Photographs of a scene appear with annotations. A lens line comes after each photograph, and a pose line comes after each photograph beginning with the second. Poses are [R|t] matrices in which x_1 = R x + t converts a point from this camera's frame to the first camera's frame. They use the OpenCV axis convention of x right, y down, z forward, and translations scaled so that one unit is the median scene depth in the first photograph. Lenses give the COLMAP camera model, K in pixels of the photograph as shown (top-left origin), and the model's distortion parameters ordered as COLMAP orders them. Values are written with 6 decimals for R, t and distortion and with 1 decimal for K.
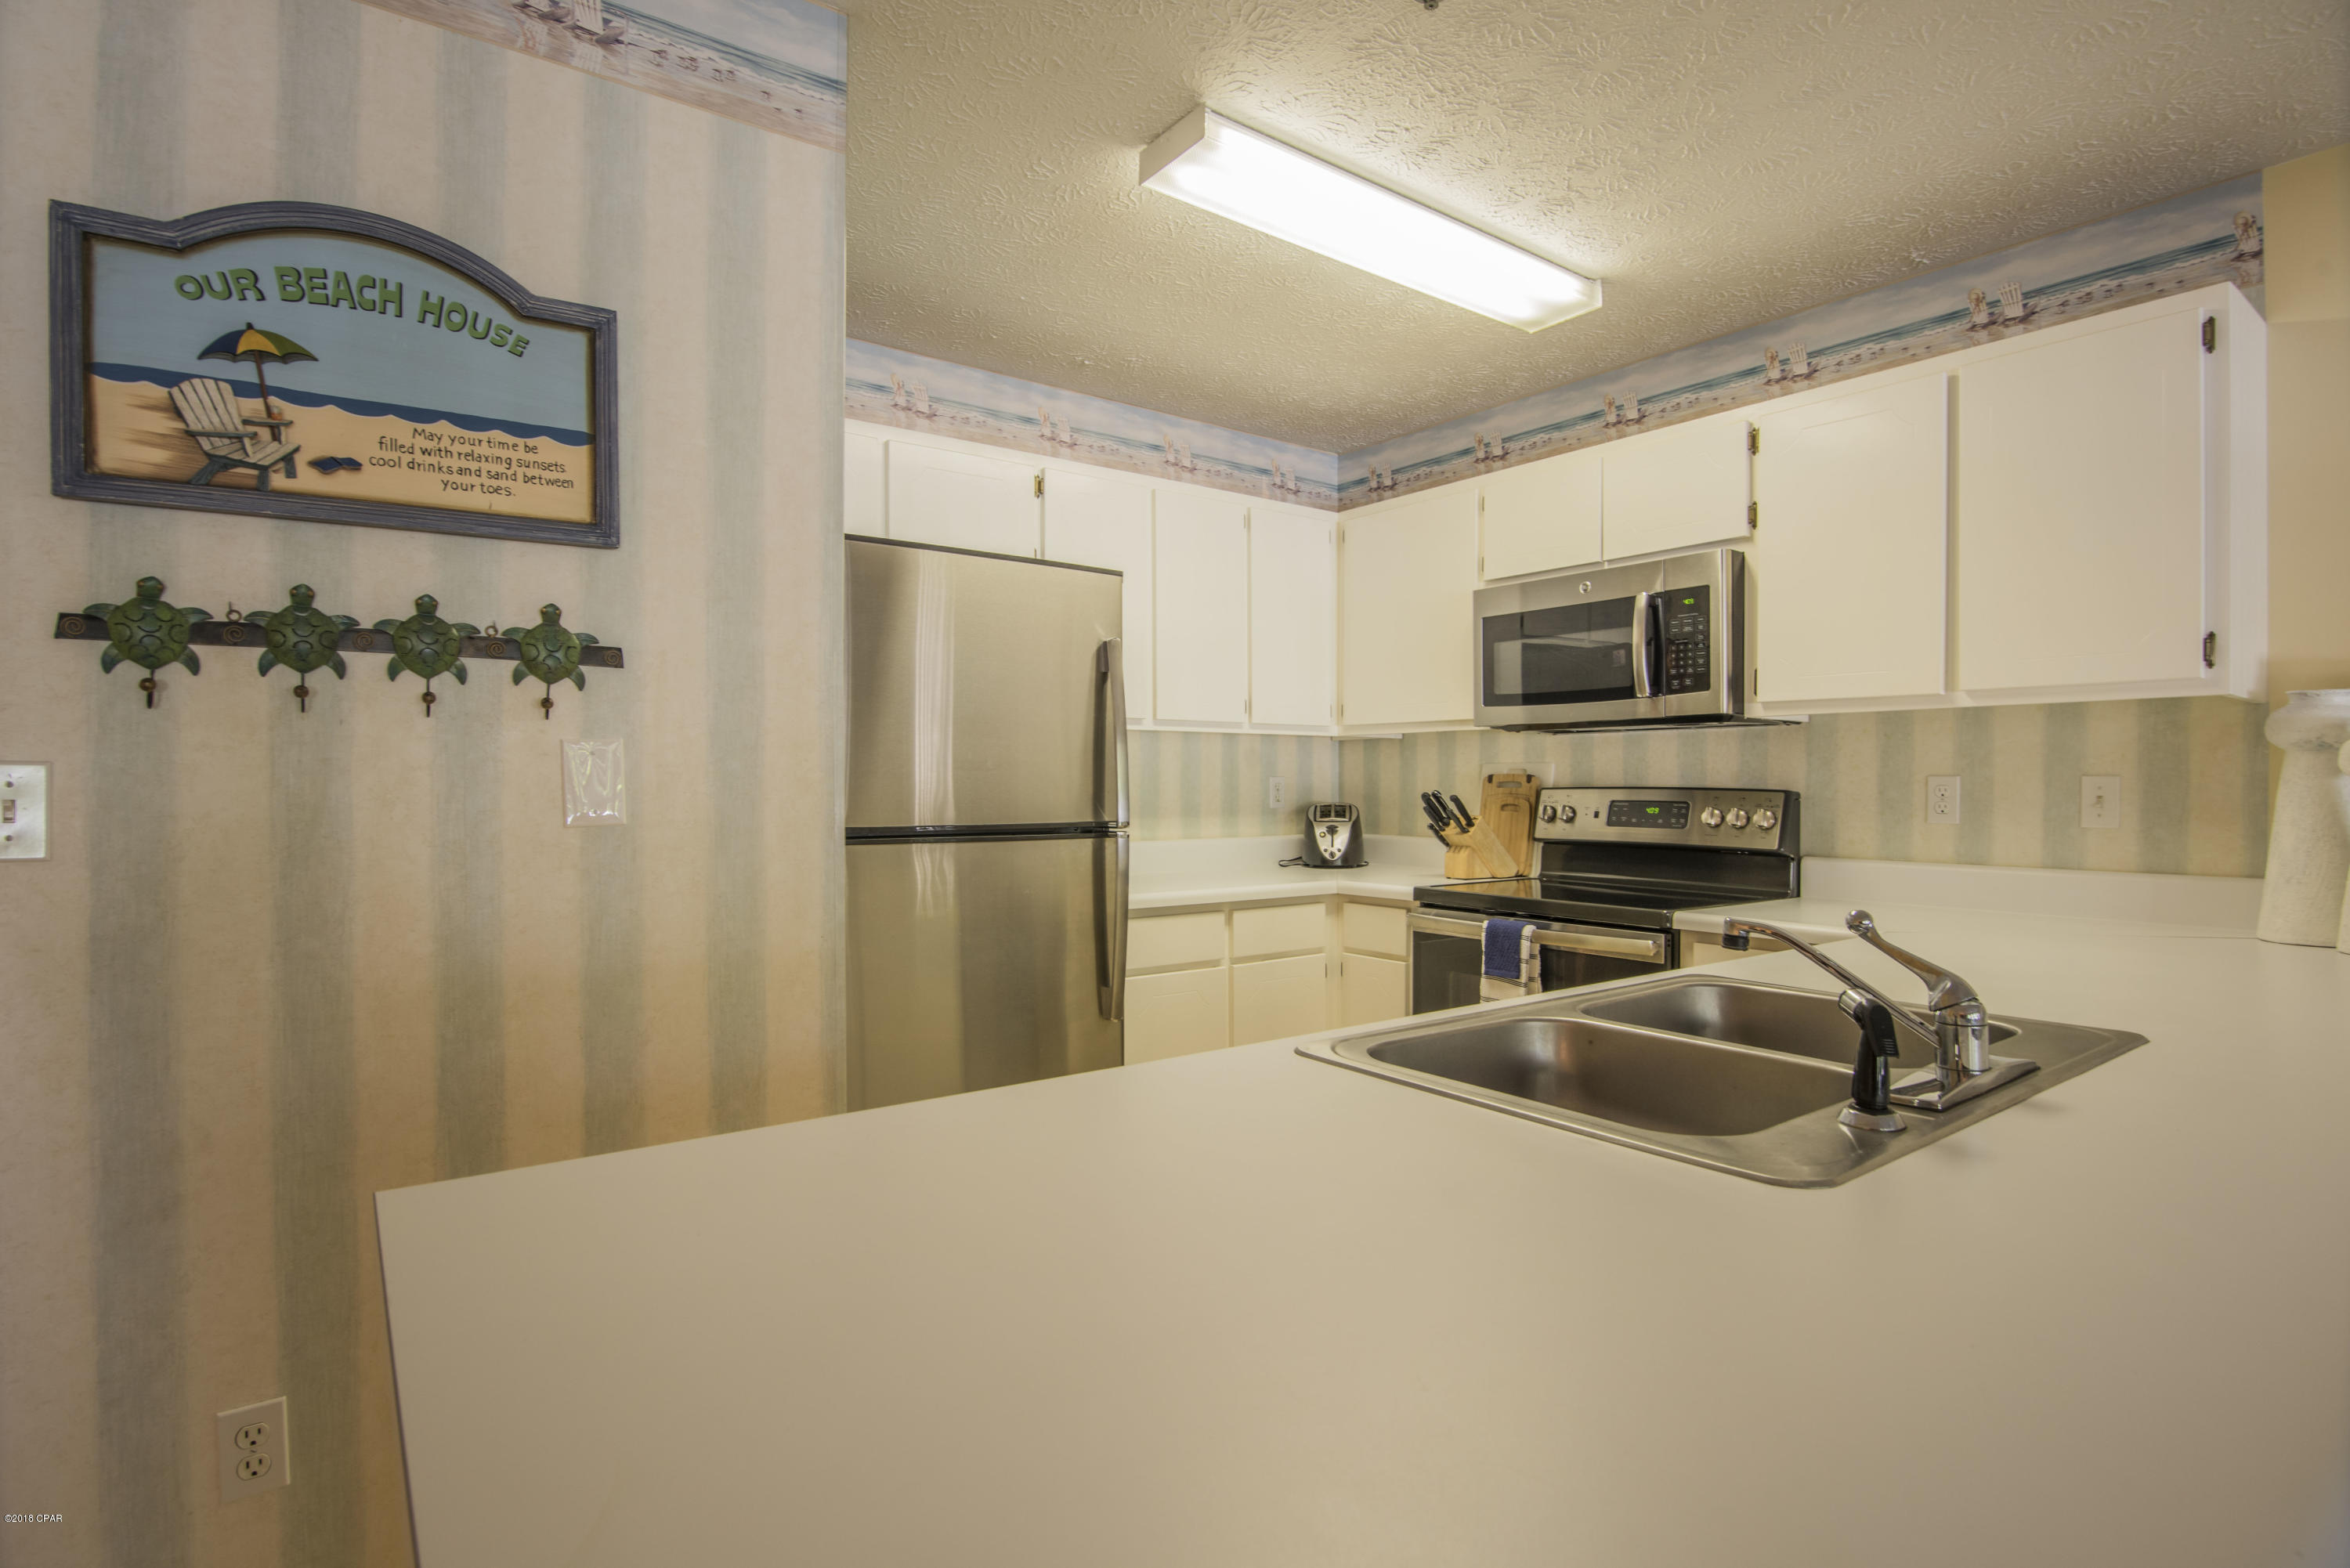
lens RADIAL K [[1174.3, 0, 1175.1], [0, 1174.3, 785.7], [0, 0, 1]] dist [-0.016002, -0.000416]
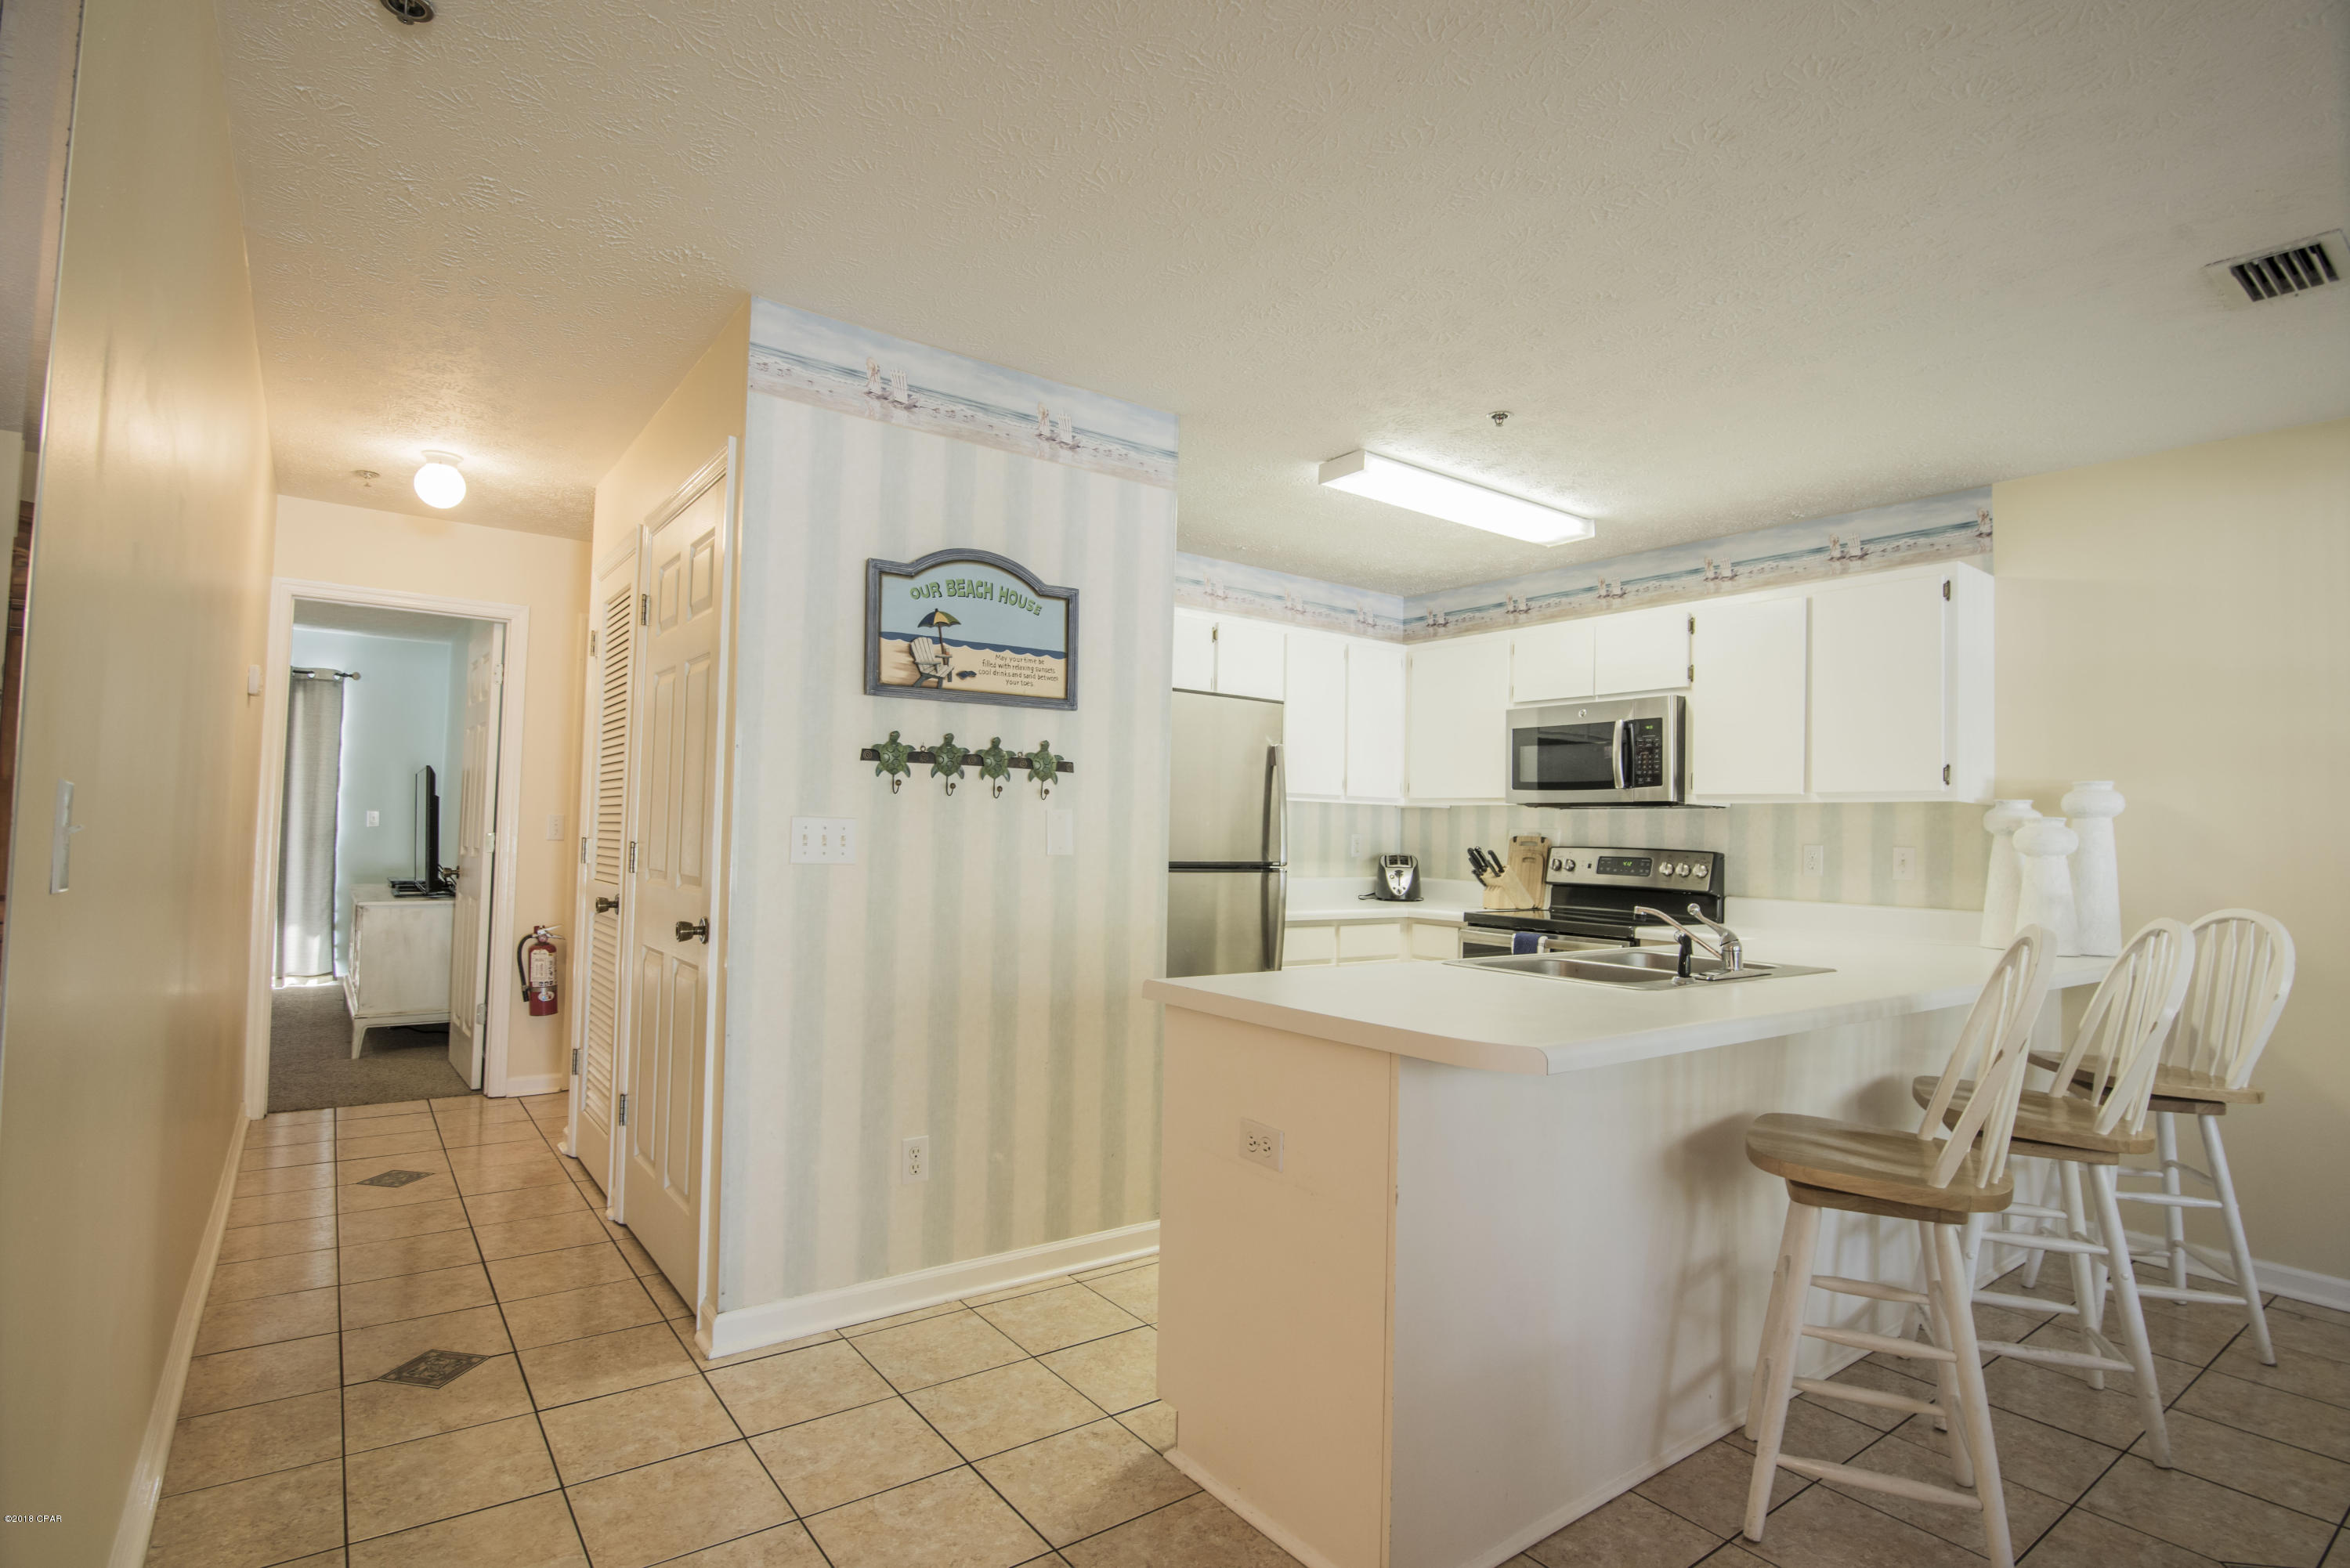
lens RADIAL K [[1174.3, 0, 1178.3], [0, 1174.3, 784.4], [0, 0, 1]] dist [-0.016002, -0.000416]
pose [[0.999714, 0.023770, -0.002740, -0.201379], [-0.023866, 0.998792, -0.042960, -0.002367], [0.001715, 0.043013, 0.999073, -0.621305]]
